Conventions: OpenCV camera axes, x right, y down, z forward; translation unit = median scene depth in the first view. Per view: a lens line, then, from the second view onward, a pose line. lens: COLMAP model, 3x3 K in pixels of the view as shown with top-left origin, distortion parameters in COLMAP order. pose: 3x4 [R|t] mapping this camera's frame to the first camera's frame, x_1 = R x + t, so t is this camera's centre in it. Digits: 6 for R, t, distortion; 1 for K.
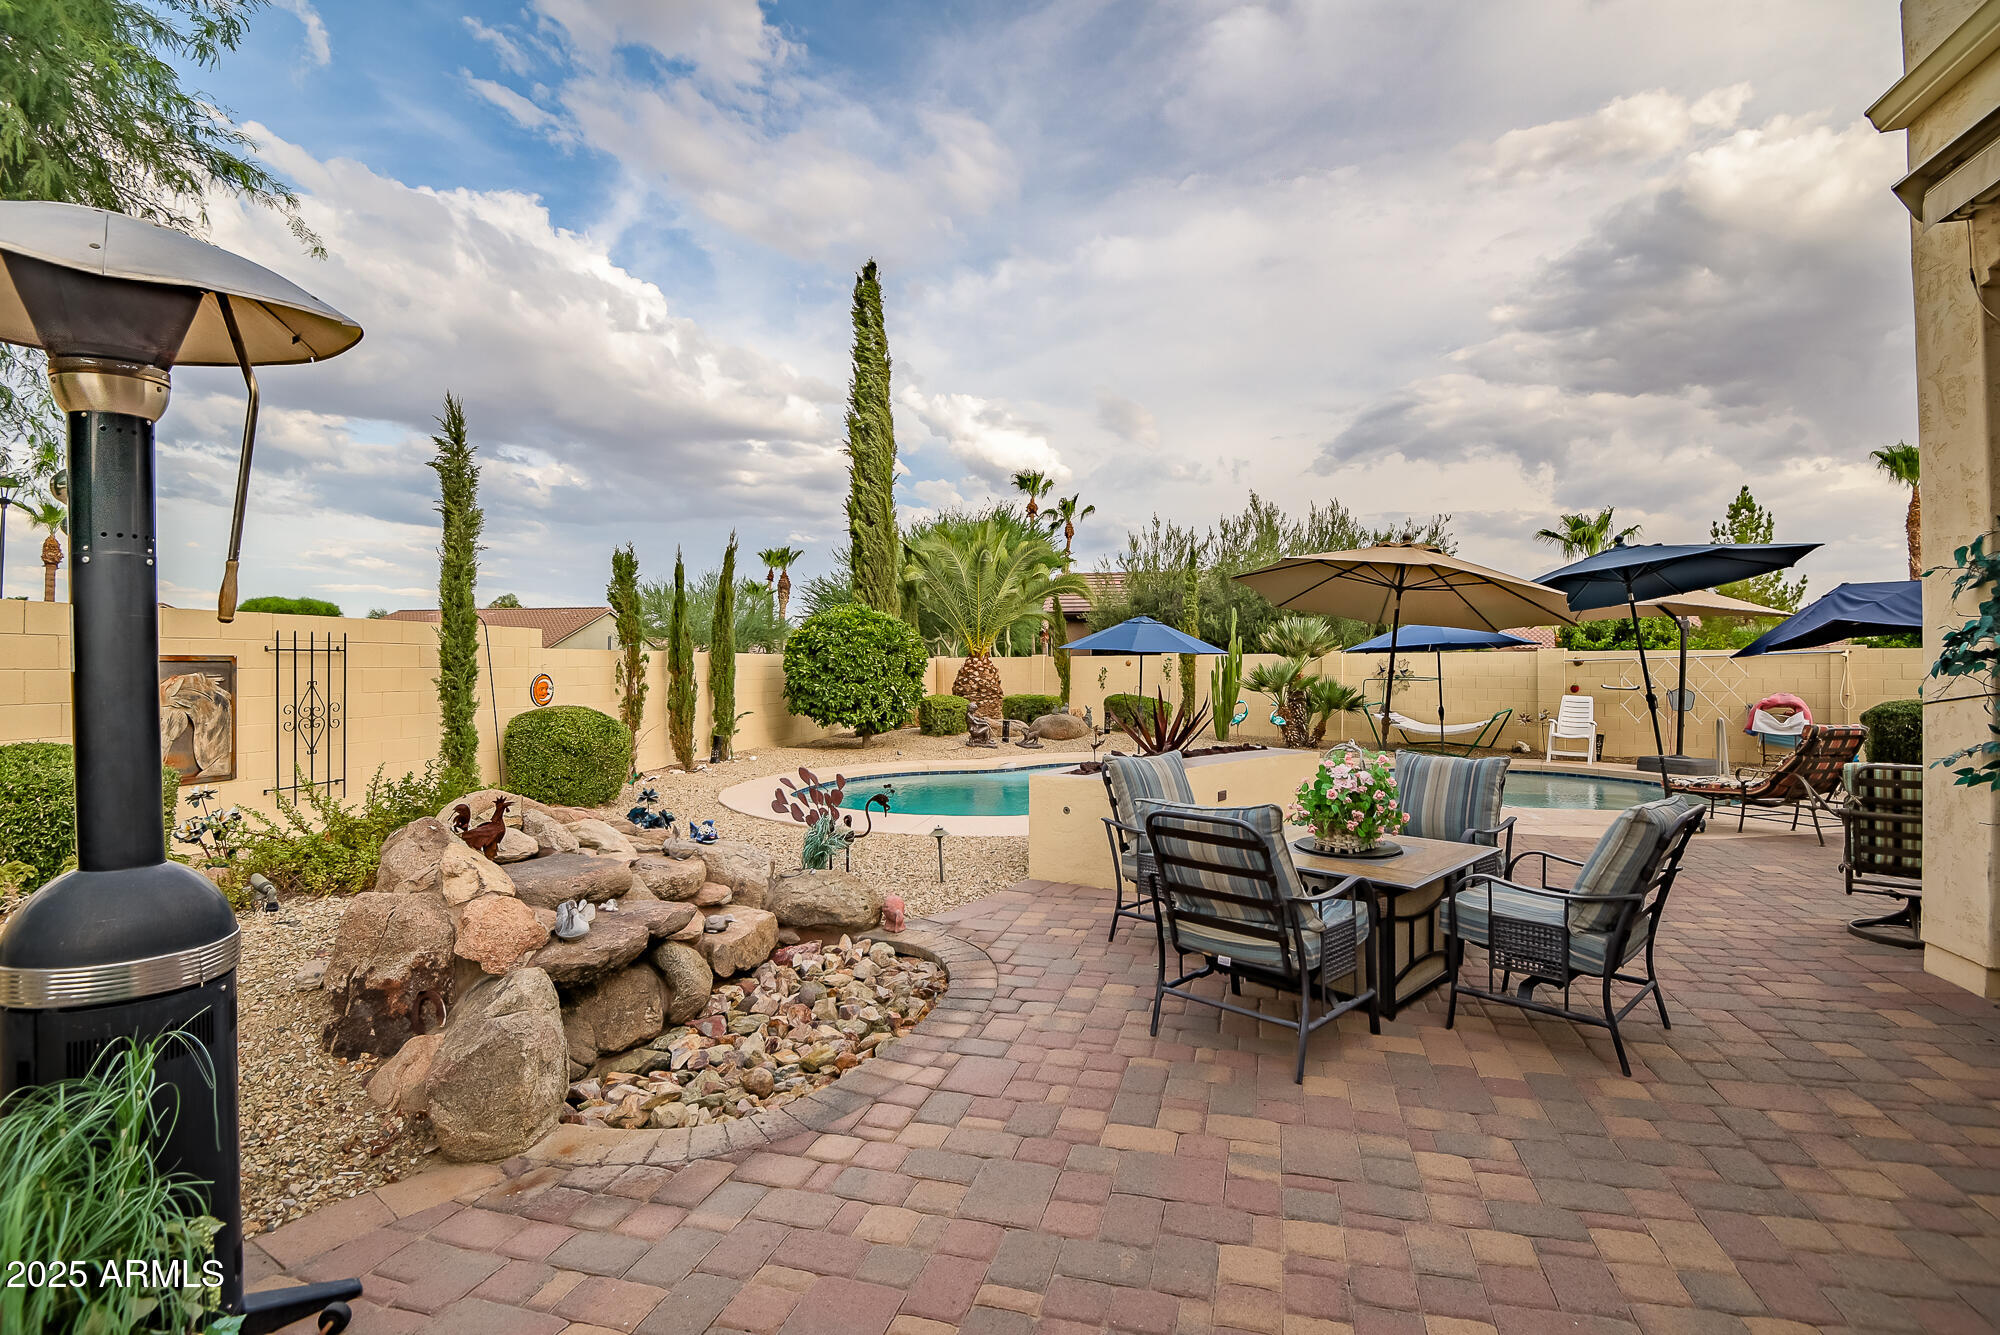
lens RADIAL K [[919.5, 0, 1005.3], [0, 919.5, 654.3], [0, 0, 1]] dist [-0.011767, -0.012508]
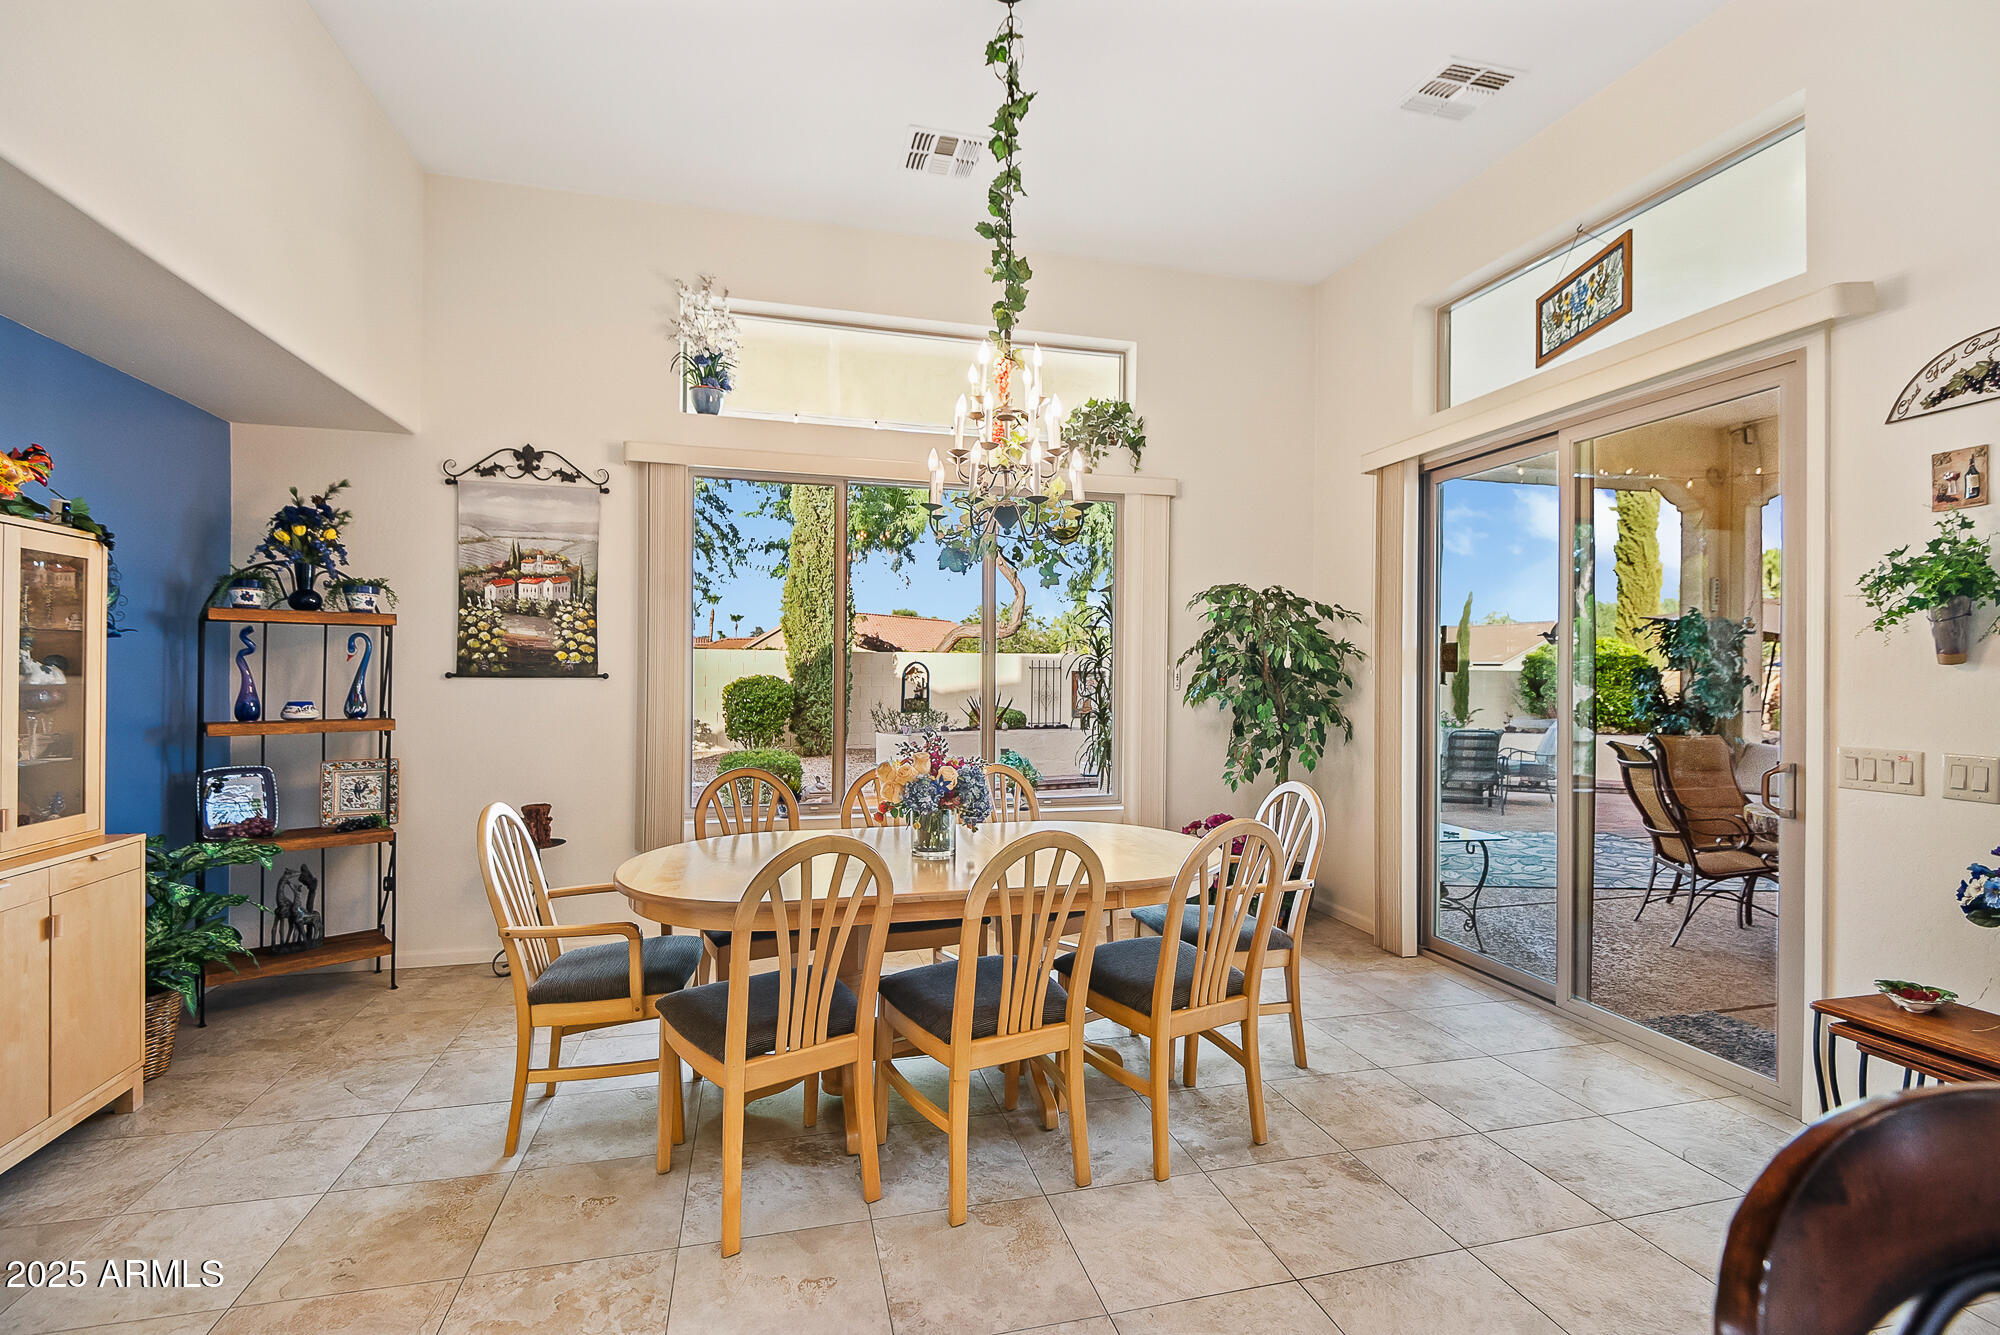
lens RADIAL K [[905.6, 0, 1048.4], [0, 905.6, 665.1], [0, 0, 1]] dist [0.022039, -0.000038]
pose [[0.546043, 0.000359, -0.837757, 0.658624], [-0.001127, 0.999999, -0.000306, -0.010146], [0.837757, 0.001111, 0.546043, -0.459055]]
